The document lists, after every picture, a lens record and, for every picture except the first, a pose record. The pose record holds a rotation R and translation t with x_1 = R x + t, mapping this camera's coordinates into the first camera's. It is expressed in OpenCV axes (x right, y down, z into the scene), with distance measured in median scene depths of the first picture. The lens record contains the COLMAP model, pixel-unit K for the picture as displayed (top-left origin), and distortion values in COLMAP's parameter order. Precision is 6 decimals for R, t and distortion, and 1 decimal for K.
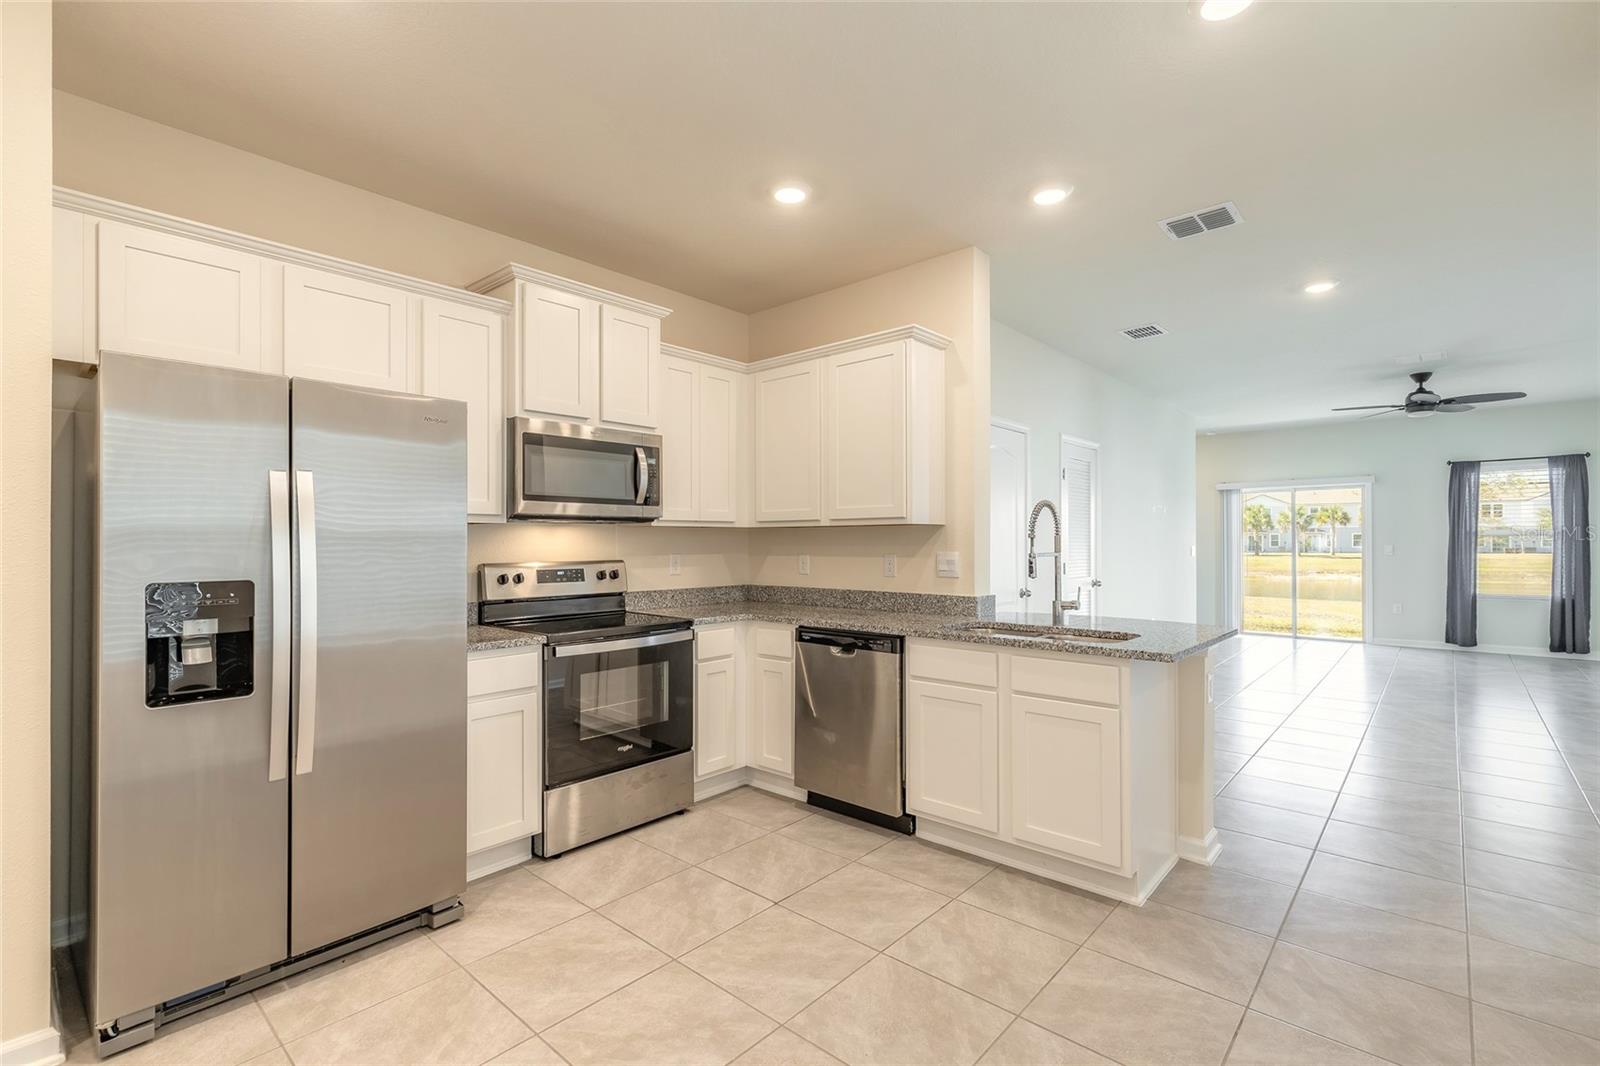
lens RADIAL K [[722.0, 0, 797.4], [0, 722.0, 538.5], [0, 0, 1]] dist [0.004253, 0.000147]
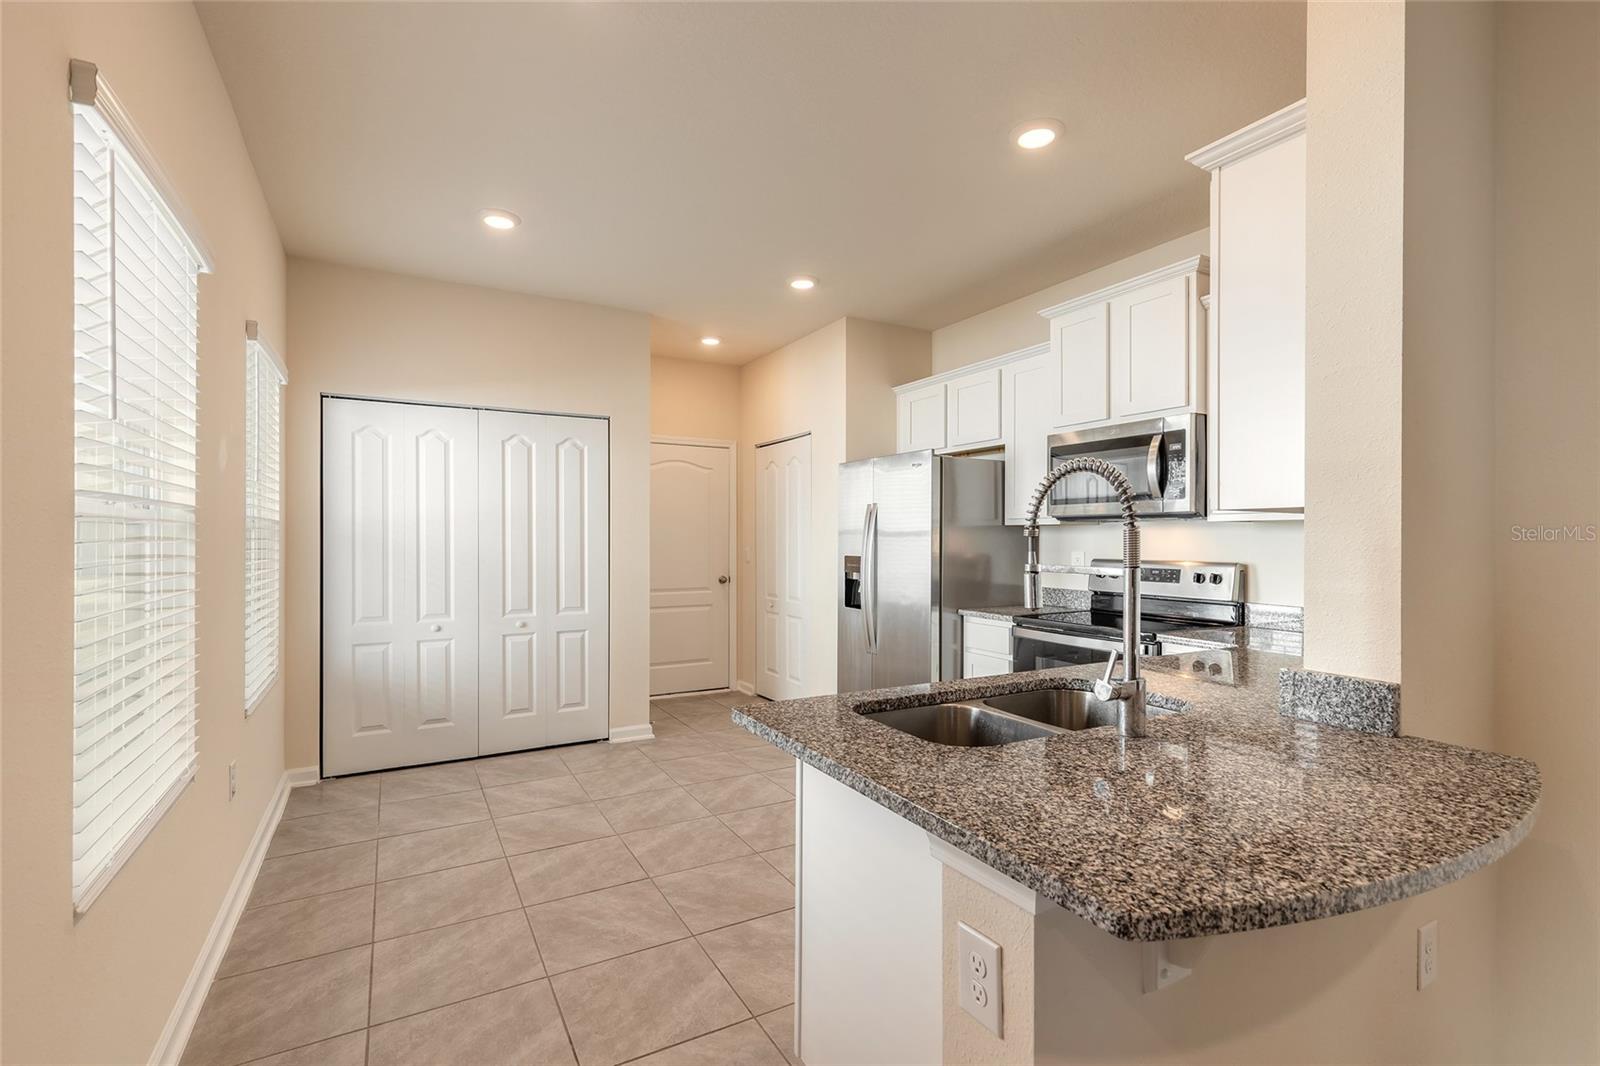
lens RADIAL K [[722.0, 0, 797.4], [0, 722.0, 538.5], [0, 0, 1]] dist [0.004253, 0.000147]
pose [[-0.323475, 0.002917, -0.946232, 0.854597], [0.001123, 0.999996, 0.002699, -0.001012], [0.946236, -0.000189, -0.323477, 0.959329]]
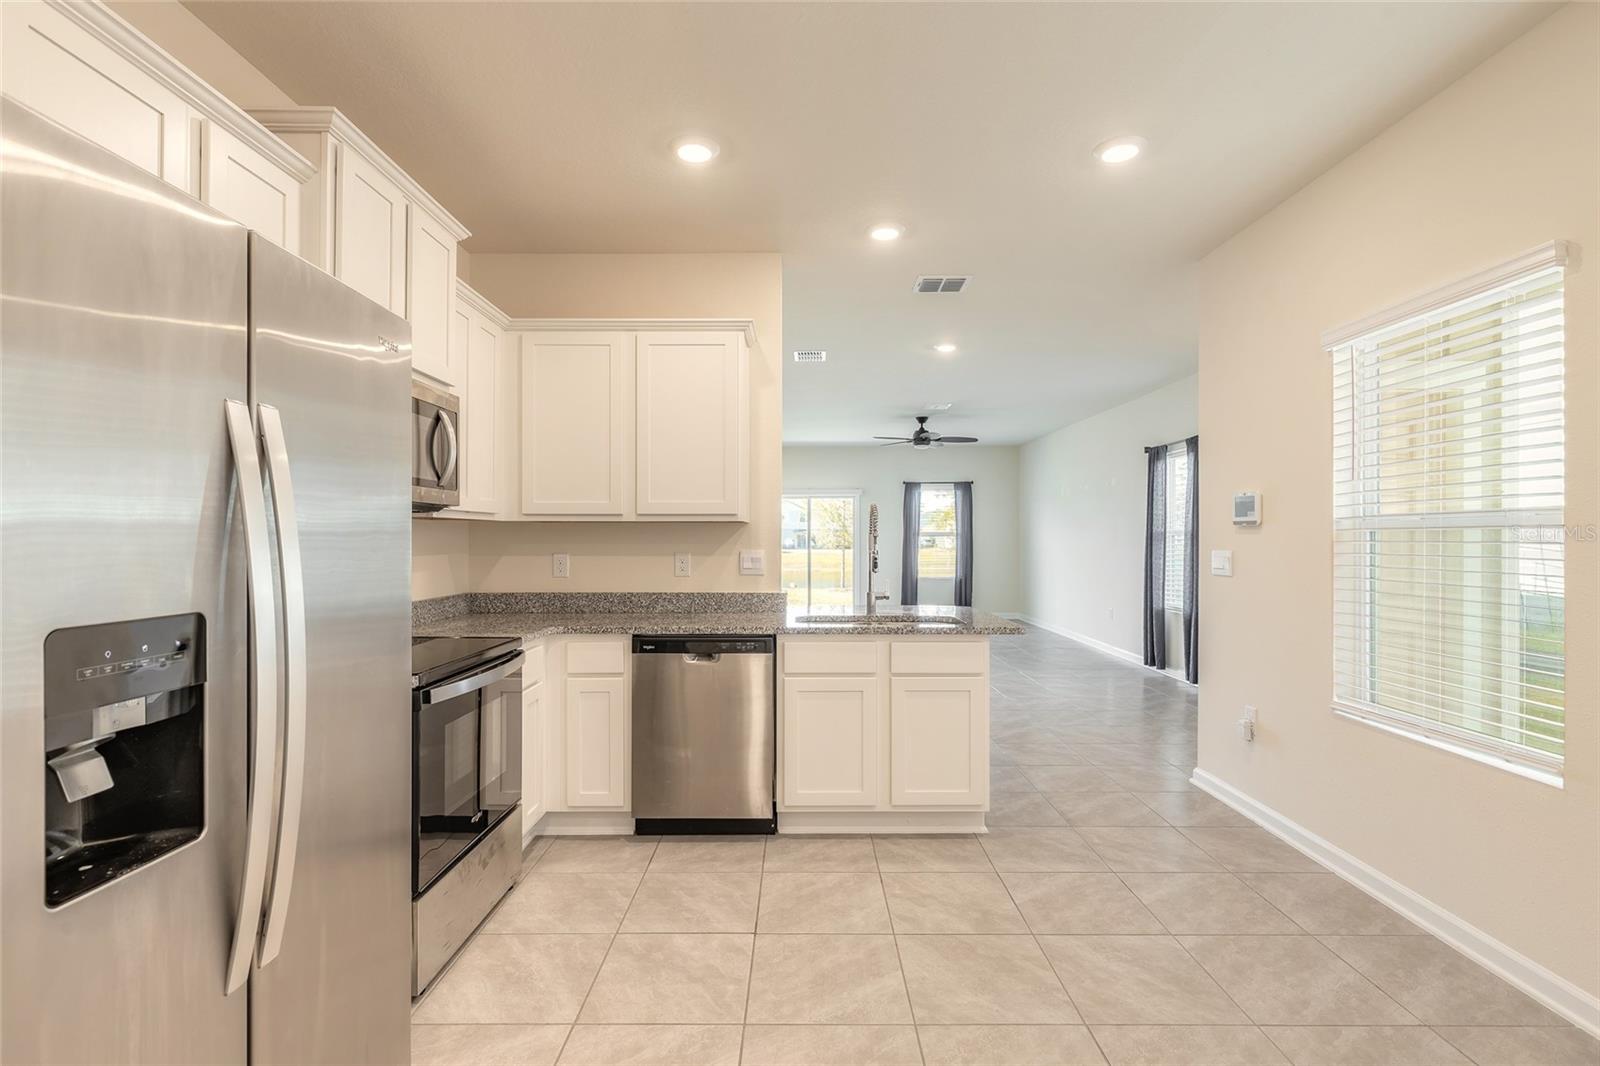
lens RADIAL K [[748.4, 0, 805.5], [0, 748.4, 537.2], [0, 0, 1]] dist [-0.000817, -0.000133]
pose [[0.742264, 0.005027, 0.670089, -0.502736], [-0.006183, 0.999981, -0.000653, 0.001583], [-0.670079, -0.003658, 0.742281, 0.205469]]
